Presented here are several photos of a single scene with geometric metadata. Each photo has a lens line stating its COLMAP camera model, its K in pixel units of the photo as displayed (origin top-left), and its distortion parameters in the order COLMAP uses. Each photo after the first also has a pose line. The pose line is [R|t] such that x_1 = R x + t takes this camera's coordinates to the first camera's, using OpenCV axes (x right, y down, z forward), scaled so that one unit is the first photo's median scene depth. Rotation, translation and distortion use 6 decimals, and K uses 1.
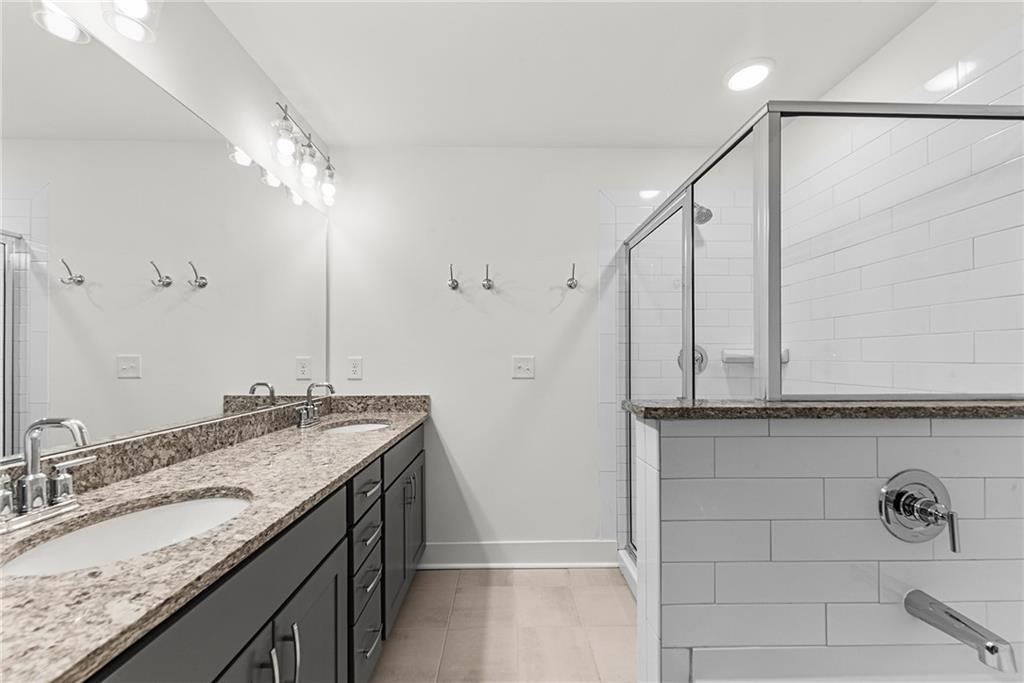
lens RADIAL K [[375.6, 0, 512.0], [0, 375.6, 341.5], [0, 0, 1]] dist [-0.001067, -0.000197]
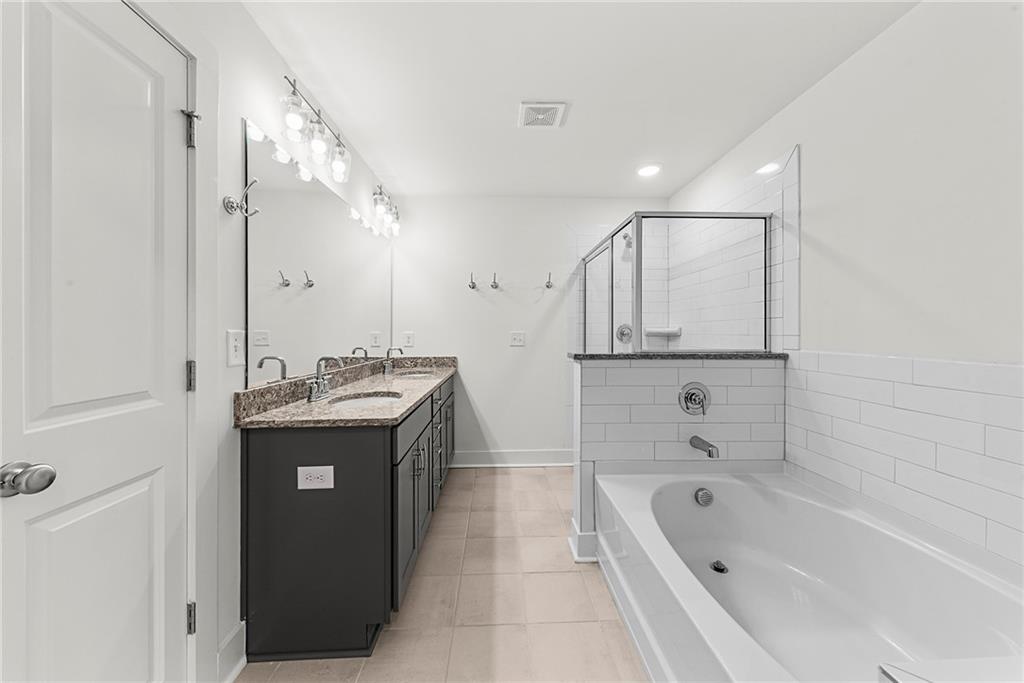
lens RADIAL K [[357.6, 0, 513.4], [0, 357.6, 335.3], [0, 0, 1]] dist [0.000214, -0.000078]
pose [[0.999503, 0.000752, 0.031508, -0.037569], [-0.002270, 0.998836, 0.048184, -0.019572], [-0.031435, -0.048231, 0.998341, -0.542336]]
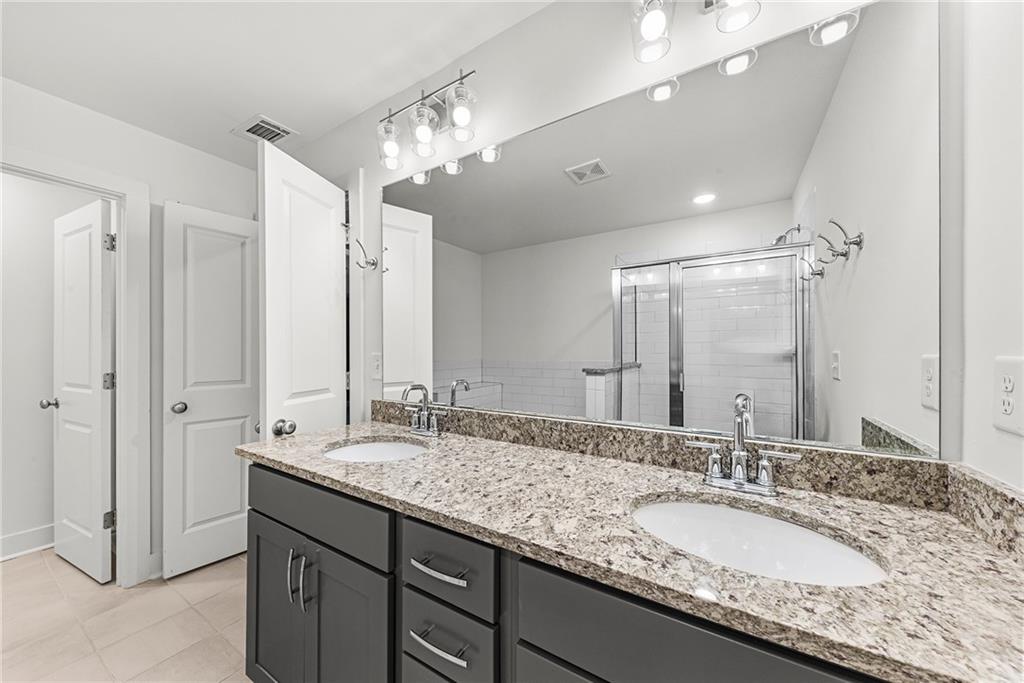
lens RADIAL K [[357.6, 0, 513.4], [0, 357.6, 335.3], [0, 0, 1]] dist [0.000214, -0.000078]
pose [[-0.535978, -0.019636, -0.844004, 0.055662], [0.043794, 0.997737, -0.051024, 0.021553], [0.843095, -0.064310, -0.533905, 0.999088]]
